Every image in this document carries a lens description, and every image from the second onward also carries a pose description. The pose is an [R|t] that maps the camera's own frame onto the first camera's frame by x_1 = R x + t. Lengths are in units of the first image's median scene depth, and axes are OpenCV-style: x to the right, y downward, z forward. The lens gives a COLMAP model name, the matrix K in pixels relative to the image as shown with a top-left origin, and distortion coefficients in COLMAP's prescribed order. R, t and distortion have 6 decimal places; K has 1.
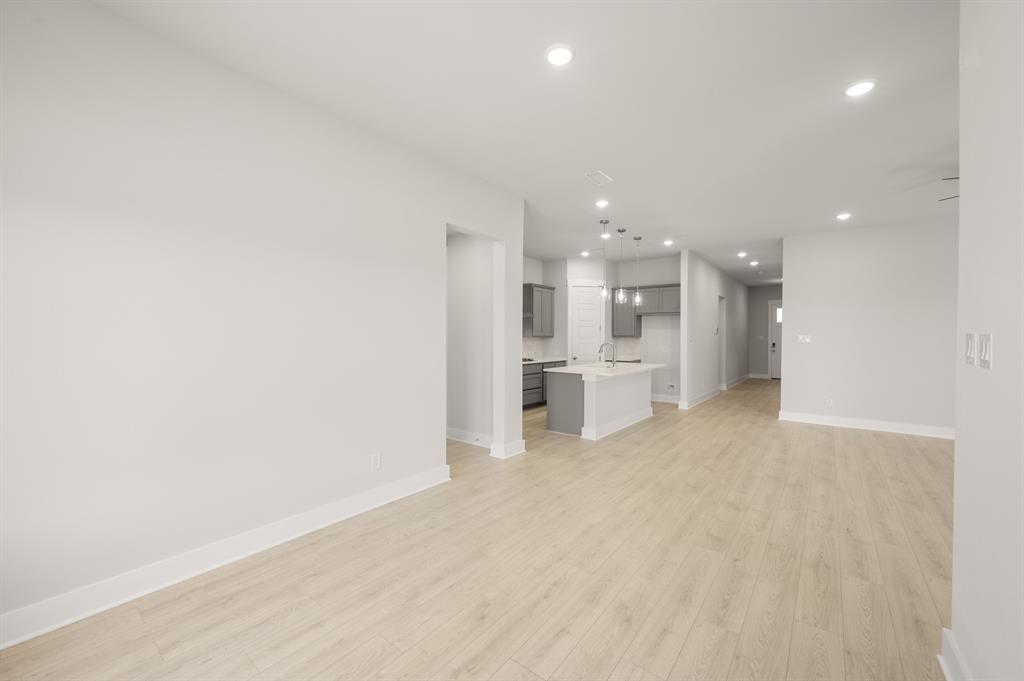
lens RADIAL K [[402.1, 0, 513.0], [0, 402.1, 337.8], [0, 0, 1]] dist [-0.000654, -0.000210]
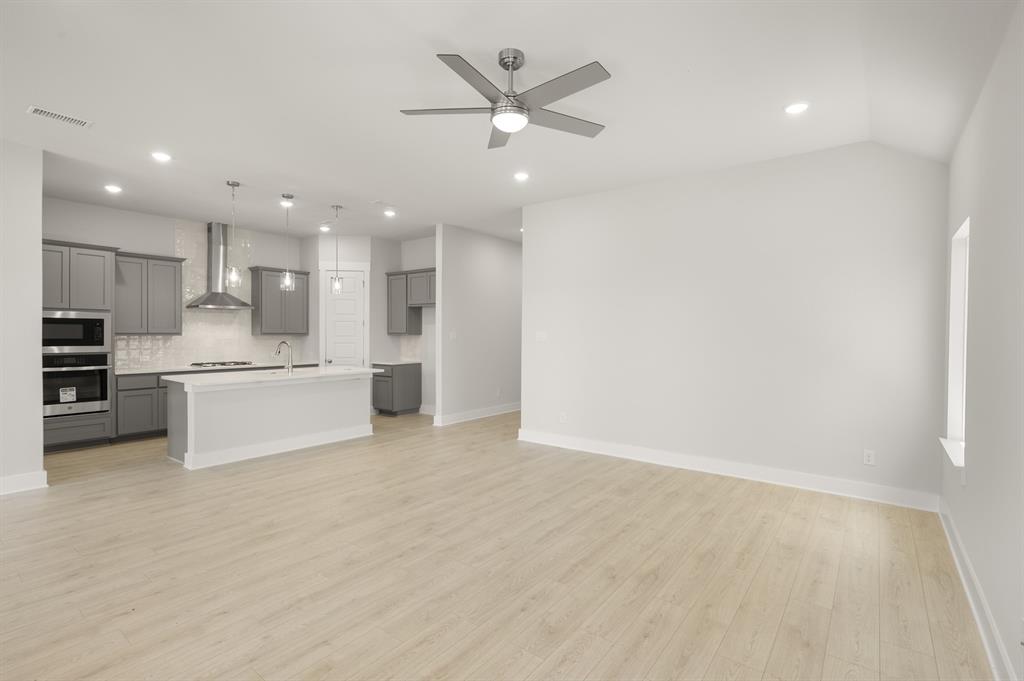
lens RADIAL K [[479.1, 0, 507.2], [0, 479.1, 338.3], [0, 0, 1]] dist [0.019764, -0.000642]
pose [[0.999998, -0.000535, -0.002105, 0.692401], [0.000547, 0.999982, 0.006032, 0.000404], [0.002101, -0.006033, 0.999980, 0.073395]]
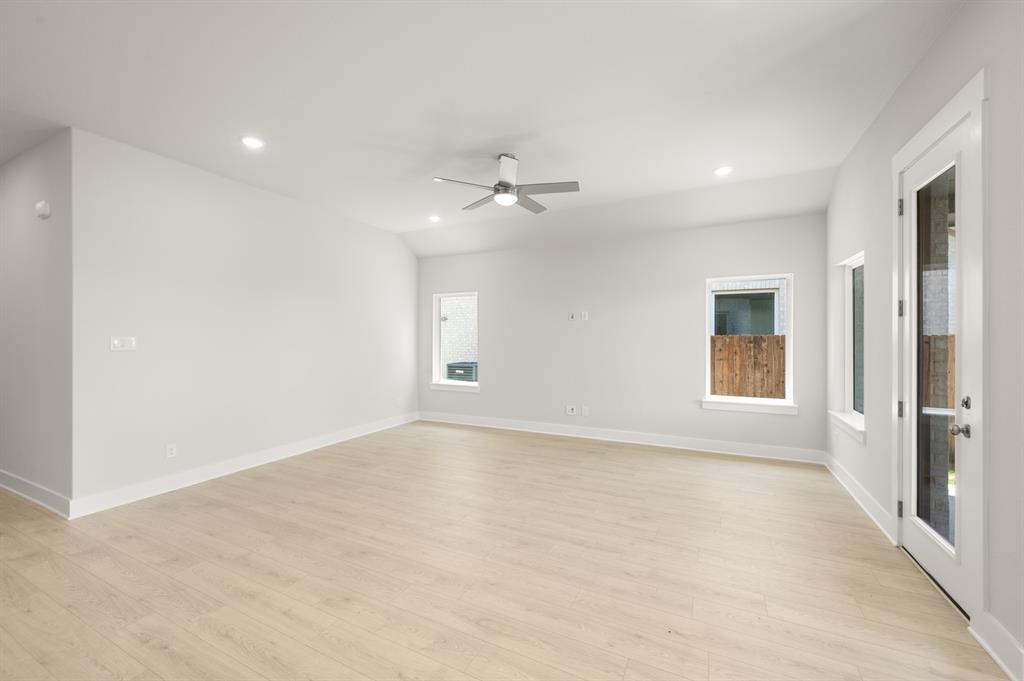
lens RADIAL K [[402.1, 0, 513.0], [0, 402.1, 337.8], [0, 0, 1]] dist [-0.000654, -0.000210]
pose [[-0.204636, -0.005495, 0.978823, 0.115374], [0.008285, 0.999939, 0.007346, -0.004372], [-0.978803, 0.009612, -0.204578, 0.642304]]
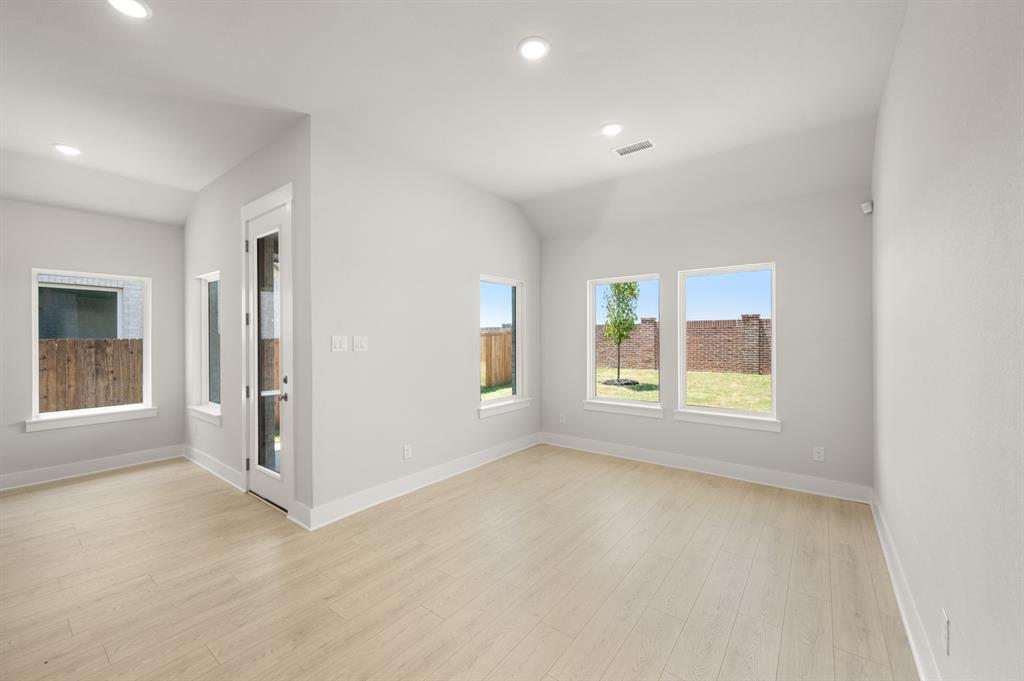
lens RADIAL K [[402.1, 0, 513.0], [0, 402.1, 337.8], [0, 0, 1]] dist [-0.000654, -0.000210]
pose [[-0.999903, 0.002485, -0.013701, 0.066709], [0.002403, 0.999979, 0.006023, -0.004271], [0.013716, 0.005989, -0.999888, 0.747582]]
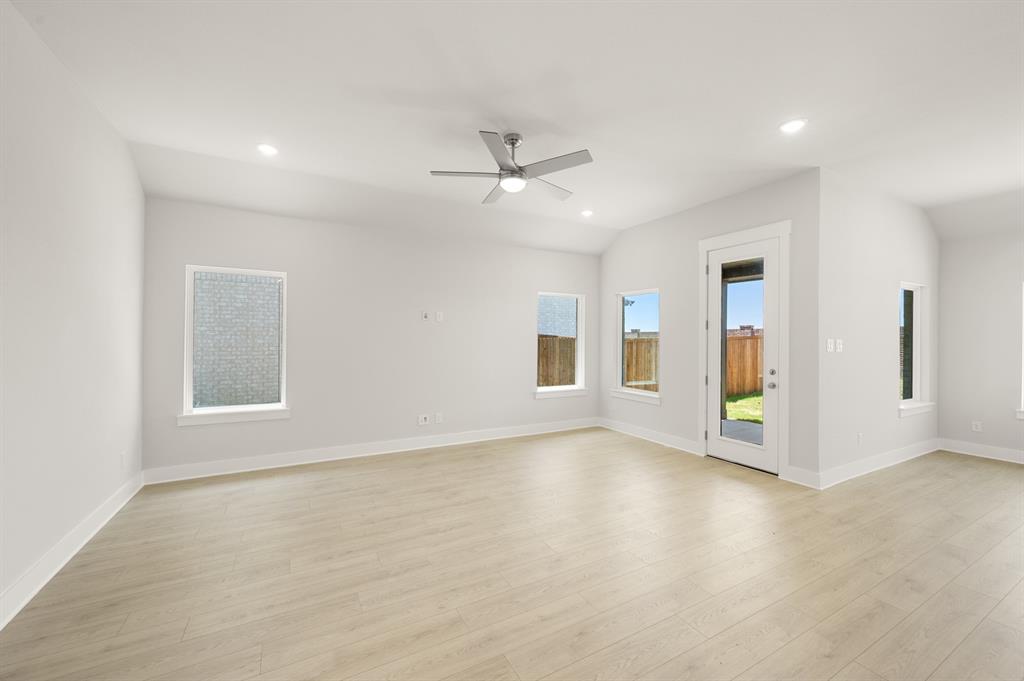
lens RADIAL K [[402.1, 0, 513.0], [0, 402.1, 337.8], [0, 0, 1]] dist [-0.000654, -0.000210]
pose [[-0.919763, -0.008099, 0.392391, 0.486199], [-0.007117, 0.999967, 0.003955, -0.004947], [-0.392410, 0.000845, -0.919790, 1.013208]]
